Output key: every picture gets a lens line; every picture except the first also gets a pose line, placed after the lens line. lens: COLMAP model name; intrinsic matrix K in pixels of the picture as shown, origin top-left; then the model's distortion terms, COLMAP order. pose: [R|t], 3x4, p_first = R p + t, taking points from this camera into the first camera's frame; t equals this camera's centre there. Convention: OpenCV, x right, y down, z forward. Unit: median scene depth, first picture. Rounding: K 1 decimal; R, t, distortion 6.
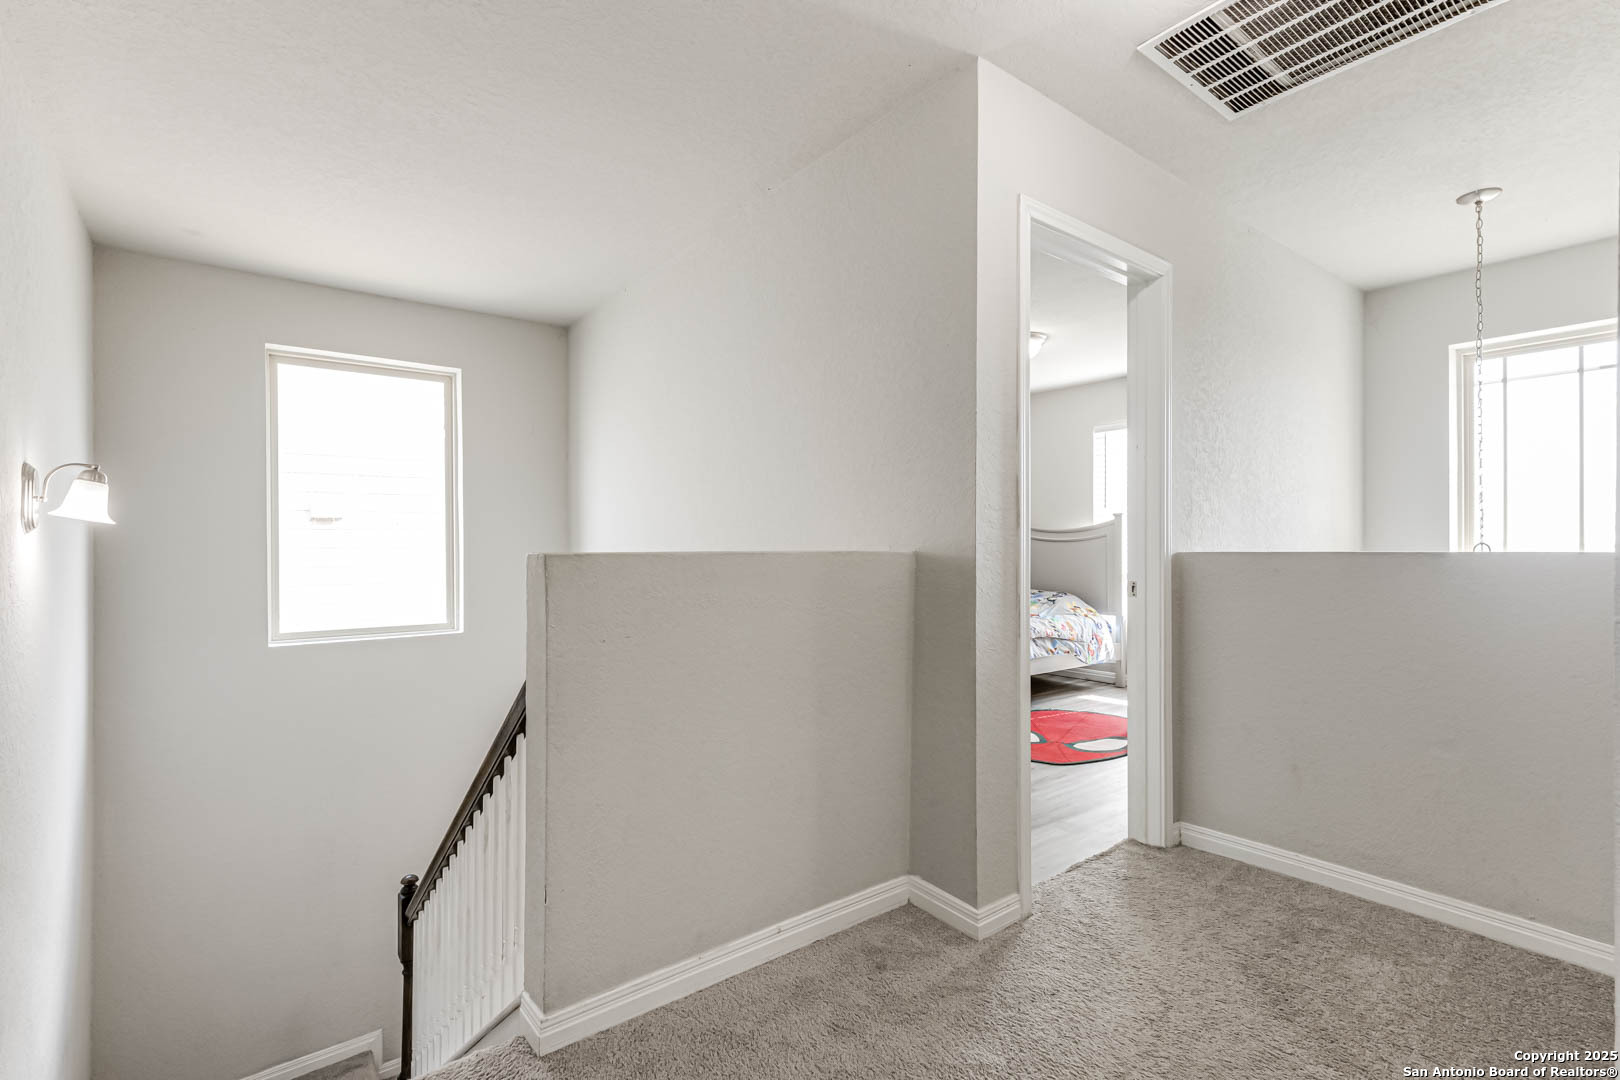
lens RADIAL K [[750.4, 0, 809.4], [0, 750.4, 546.9], [0, 0, 1]] dist [0.014240, 0.000298]
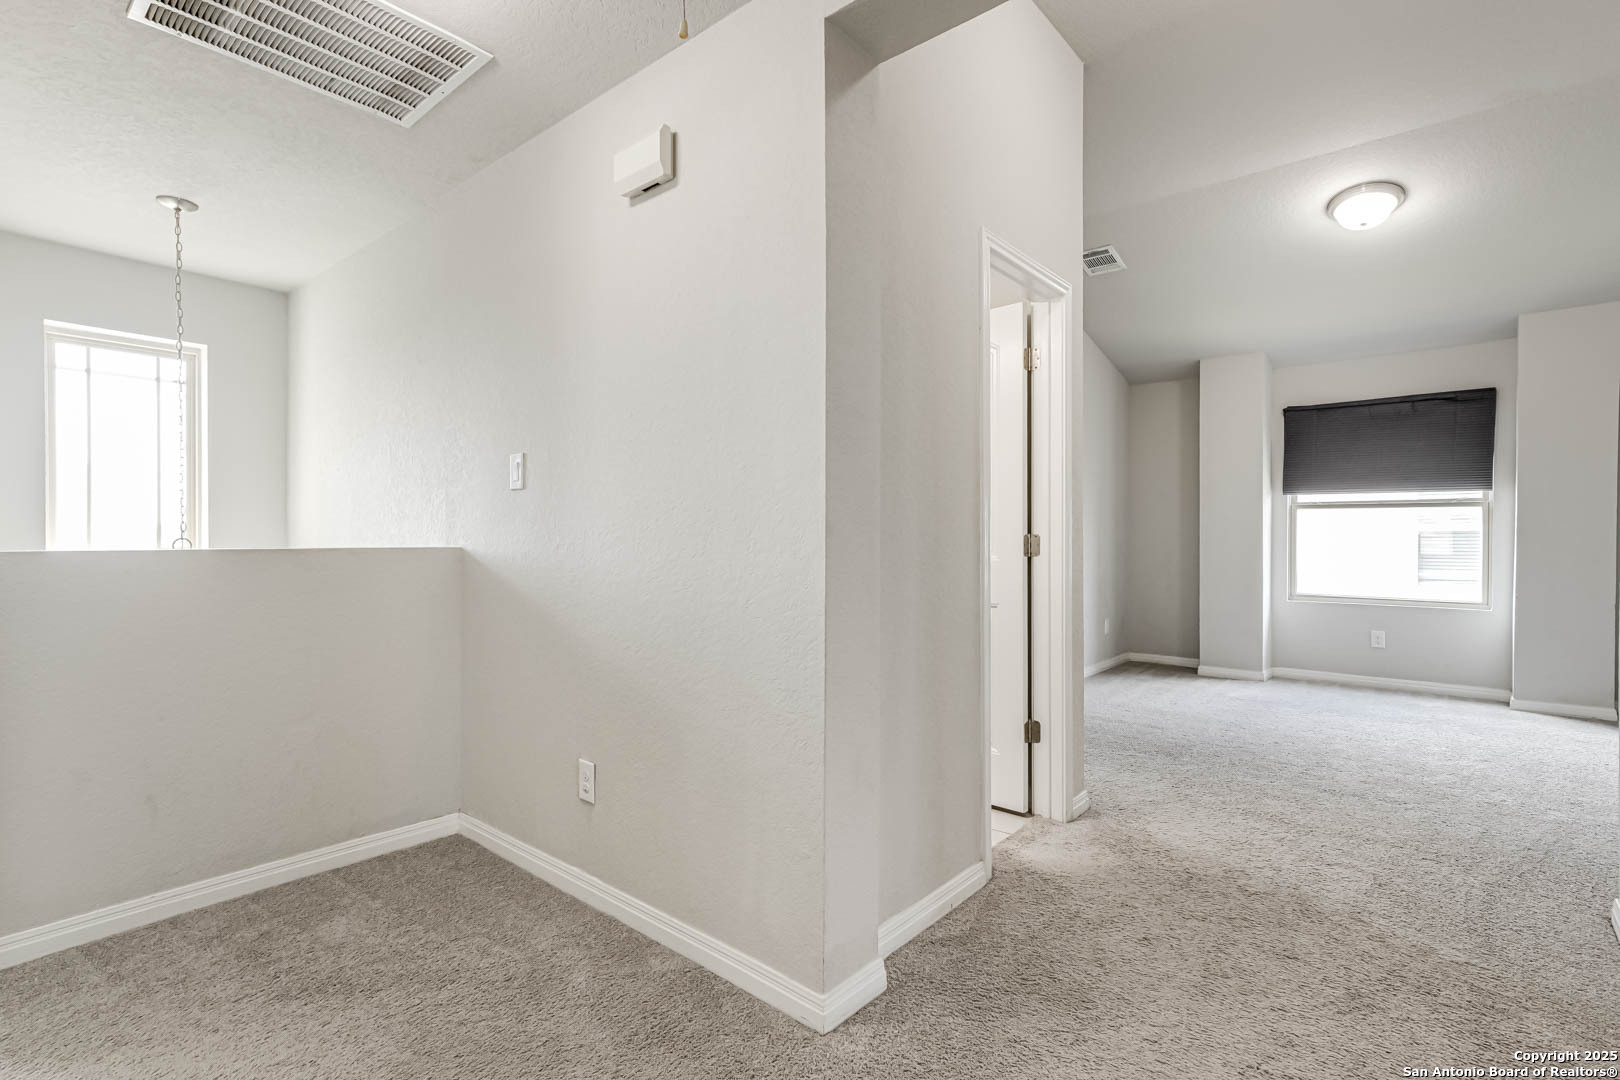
lens RADIAL K [[750.4, 0, 809.4], [0, 750.4, 546.9], [0, 0, 1]] dist [0.014240, 0.000298]
pose [[-0.191925, -0.005322, 0.981395, -0.363319], [-0.003799, 0.999982, 0.004679, -0.000531], [-0.981402, -0.002830, -0.191942, 0.438855]]
